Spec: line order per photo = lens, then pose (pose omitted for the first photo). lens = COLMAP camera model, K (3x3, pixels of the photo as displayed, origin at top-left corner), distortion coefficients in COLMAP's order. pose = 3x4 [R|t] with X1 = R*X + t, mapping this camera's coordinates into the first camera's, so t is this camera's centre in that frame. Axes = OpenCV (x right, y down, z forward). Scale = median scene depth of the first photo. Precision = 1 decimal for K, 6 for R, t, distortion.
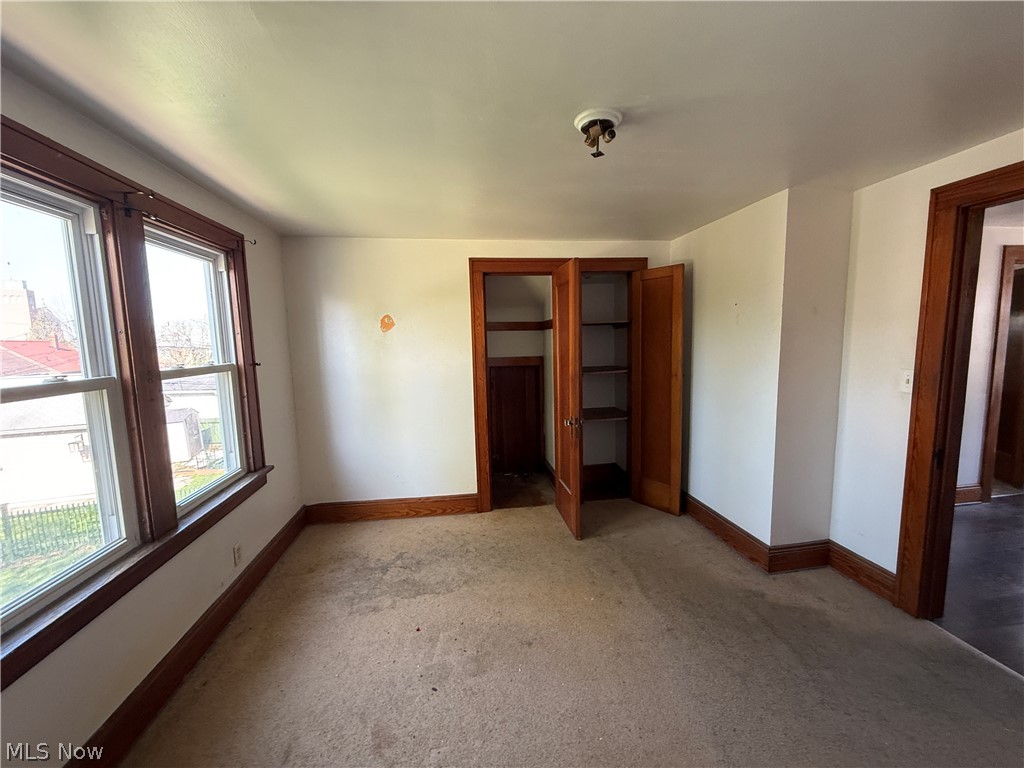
lens RADIAL K [[406.5, 0, 512.0], [0, 406.5, 384.0], [0, 0, 1]] dist [0.002048, -0.000522]
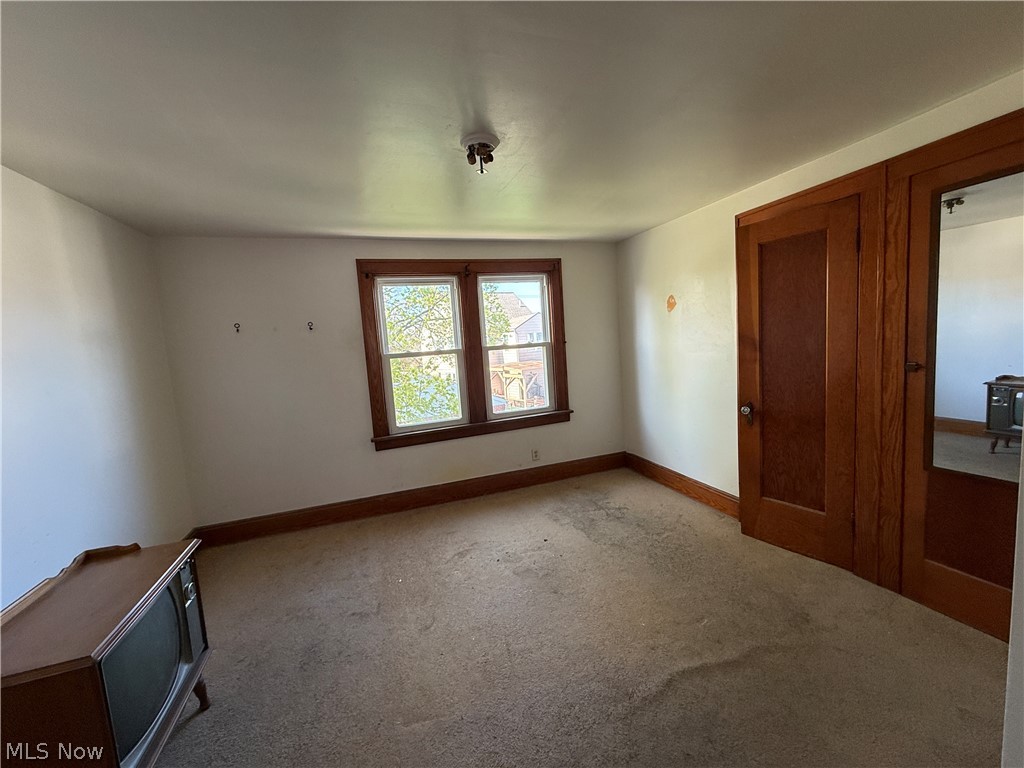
lens RADIAL K [[406.5, 0, 512.0], [0, 406.5, 384.0], [0, 0, 1]] dist [0.002048, -0.000522]
pose [[0.199222, 0.116056, -0.973058, 0.810679], [-0.043193, 0.993037, 0.109595, -0.049543], [0.979002, 0.020196, 0.202847, 0.480853]]
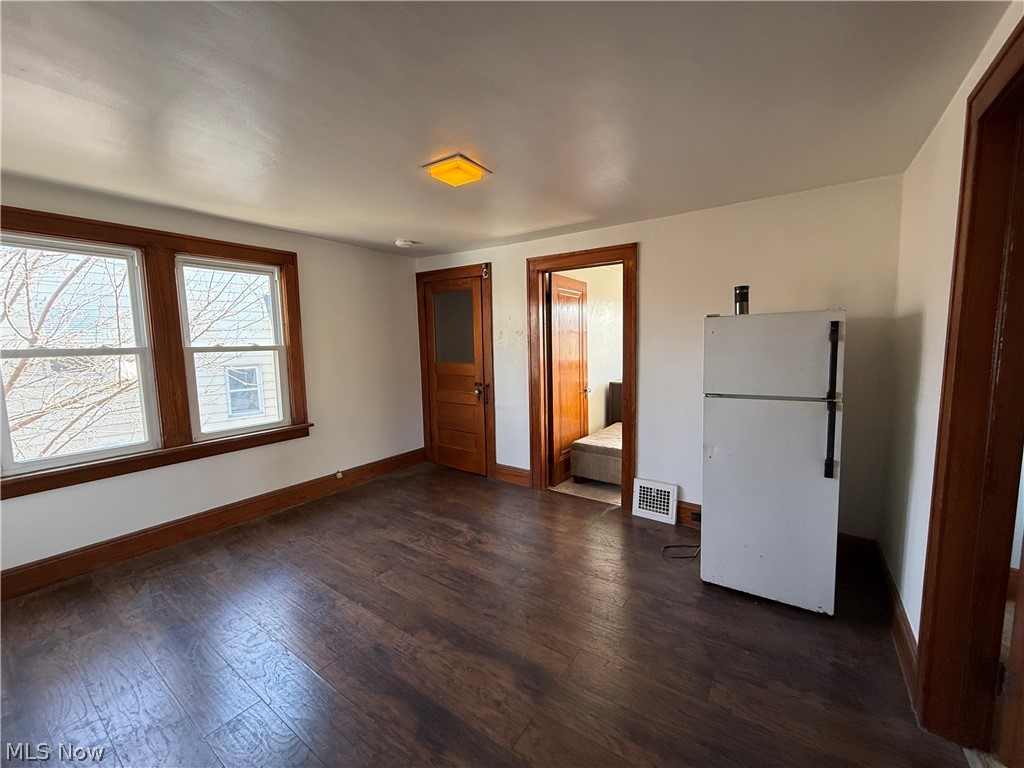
lens RADIAL K [[415.8, 0, 512.0], [0, 415.8, 384.0], [0, 0, 1]] dist [-0.000079, -0.000217]
pose [[0.717459, 0.095107, -0.690078, 0.812937], [-0.088995, 0.995033, 0.044610, -0.048022], [0.690893, 0.029408, 0.722359, 0.467068]]
